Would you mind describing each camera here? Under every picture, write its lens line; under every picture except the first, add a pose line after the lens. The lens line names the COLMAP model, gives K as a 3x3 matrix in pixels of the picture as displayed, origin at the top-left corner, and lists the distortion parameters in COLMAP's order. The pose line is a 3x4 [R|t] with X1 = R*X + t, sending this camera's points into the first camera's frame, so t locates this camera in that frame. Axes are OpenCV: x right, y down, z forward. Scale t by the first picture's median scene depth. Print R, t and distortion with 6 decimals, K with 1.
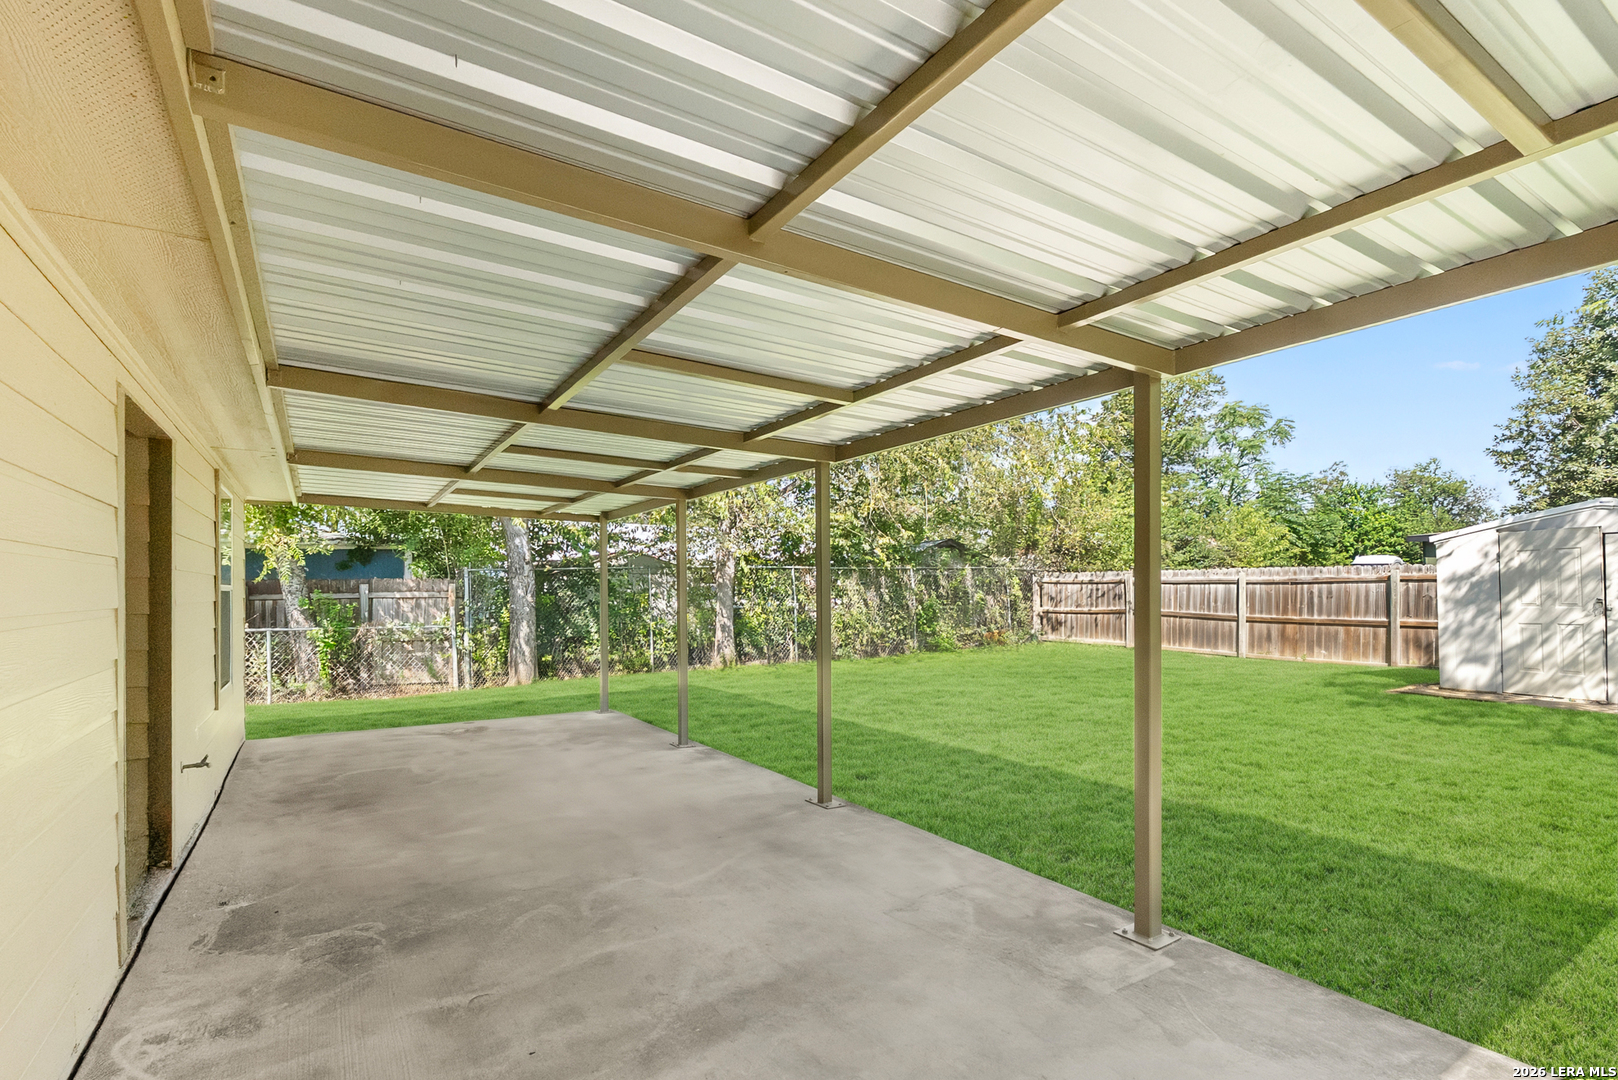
lens RADIAL K [[771.0, 0, 805.0], [0, 771.0, 542.2], [0, 0, 1]] dist [0.001141, 0.000216]
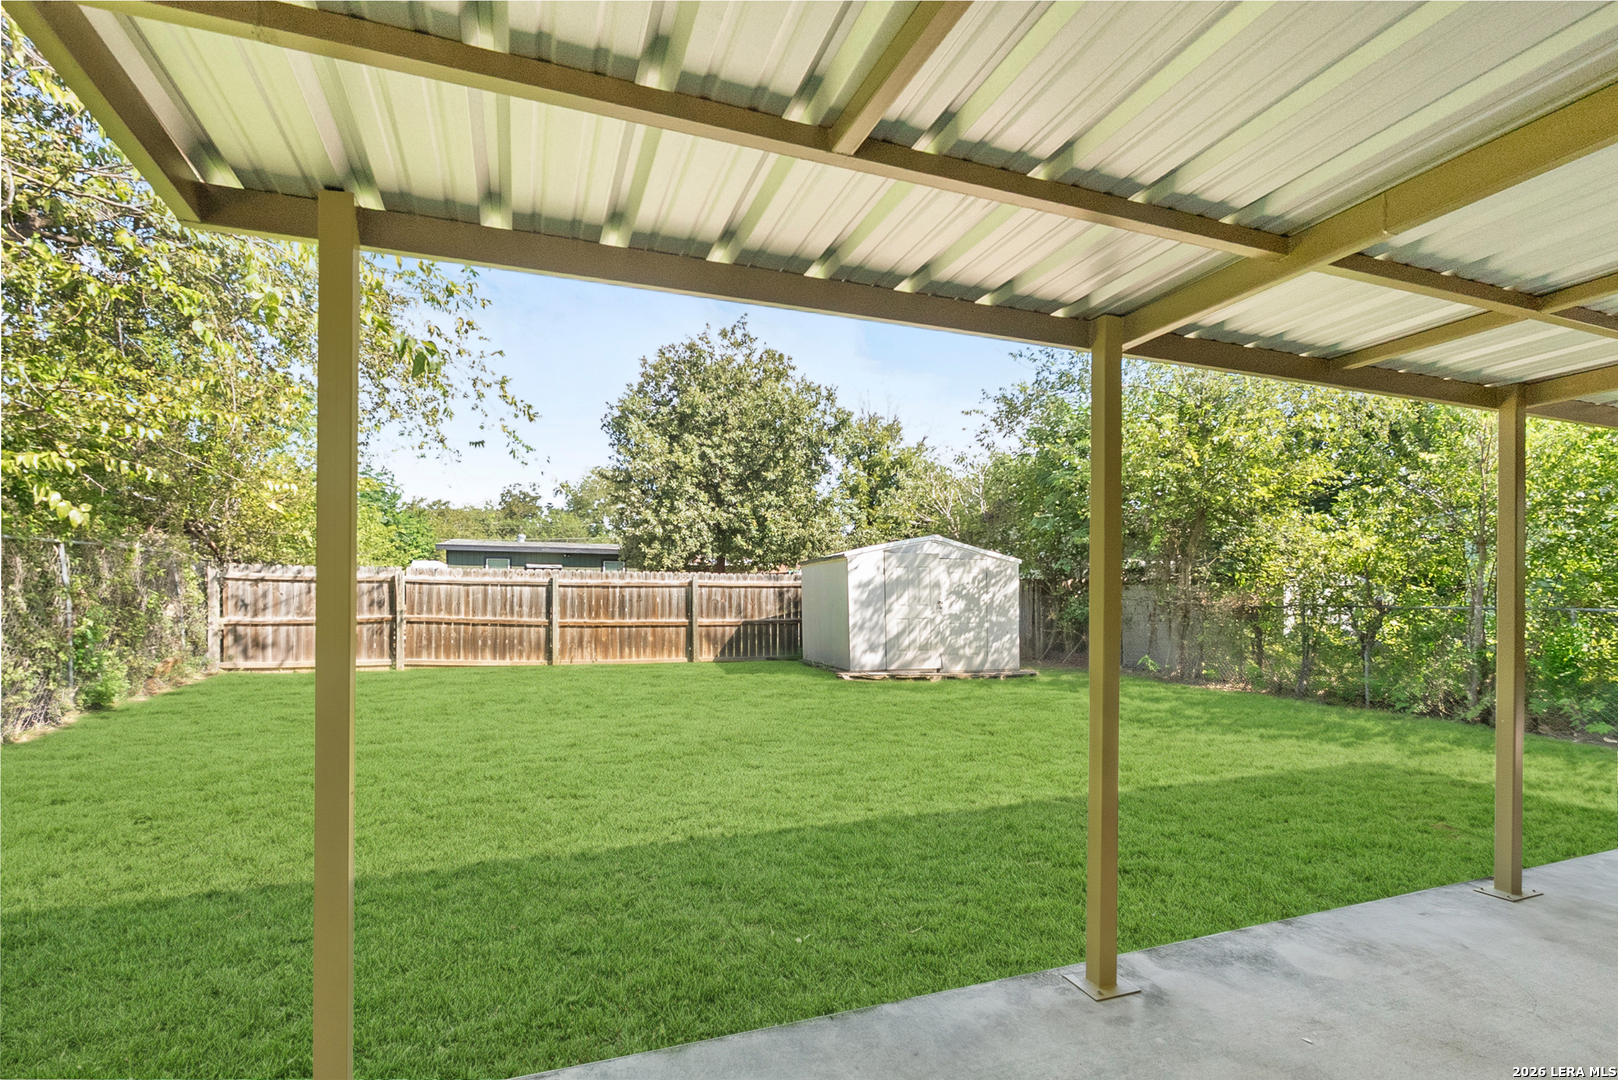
lens RADIAL K [[771.0, 0, 805.0], [0, 771.0, 542.2], [0, 0, 1]] dist [0.001141, 0.000216]
pose [[0.206056, 0.070680, 0.975984, -0.322566], [-0.066588, 0.996089, -0.058077, 0.040211], [-0.976272, -0.053021, 0.209956, 0.592973]]
